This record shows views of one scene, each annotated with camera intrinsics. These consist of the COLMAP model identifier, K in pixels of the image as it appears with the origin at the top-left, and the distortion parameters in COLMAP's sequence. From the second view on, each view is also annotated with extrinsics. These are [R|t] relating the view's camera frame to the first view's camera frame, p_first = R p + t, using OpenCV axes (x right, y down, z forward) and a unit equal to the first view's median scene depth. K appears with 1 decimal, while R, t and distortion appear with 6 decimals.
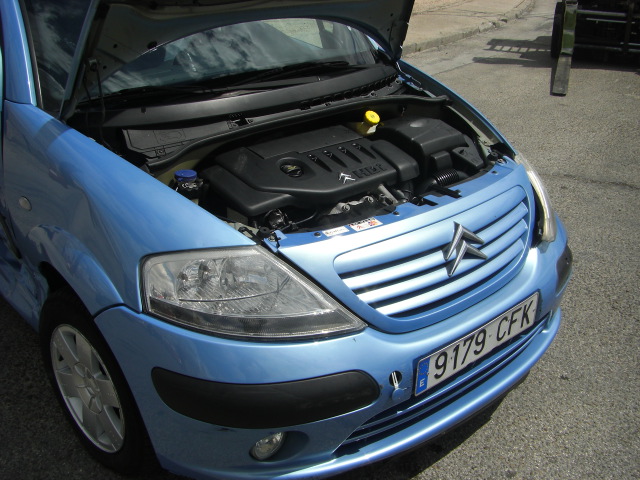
lens RADIAL K [[716.4, 0, 320.0], [0, 716.4, 240.0], [0, 0, 1]] dist [-0.191500, 0.156026]
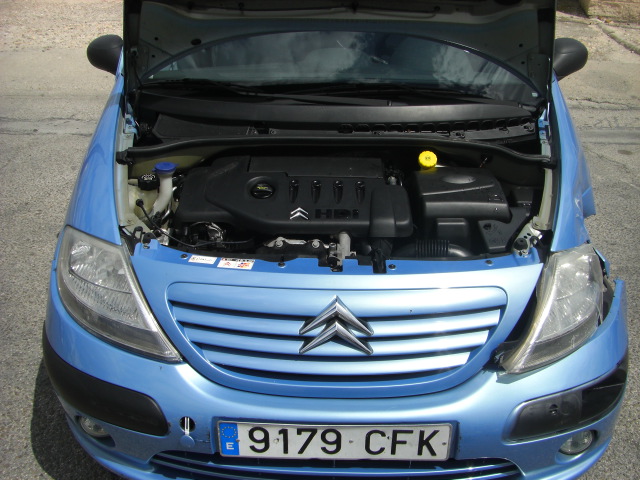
lens RADIAL K [[716.4, 0, 320.0], [0, 716.4, 240.0], [0, 0, 1]] dist [-0.191500, 0.156026]
pose [[0.738407, 0.302805, -0.602548, 0.644549], [-0.286351, 0.949754, 0.126374, -0.185373], [0.610539, 0.079225, 0.788014, 0.303833]]
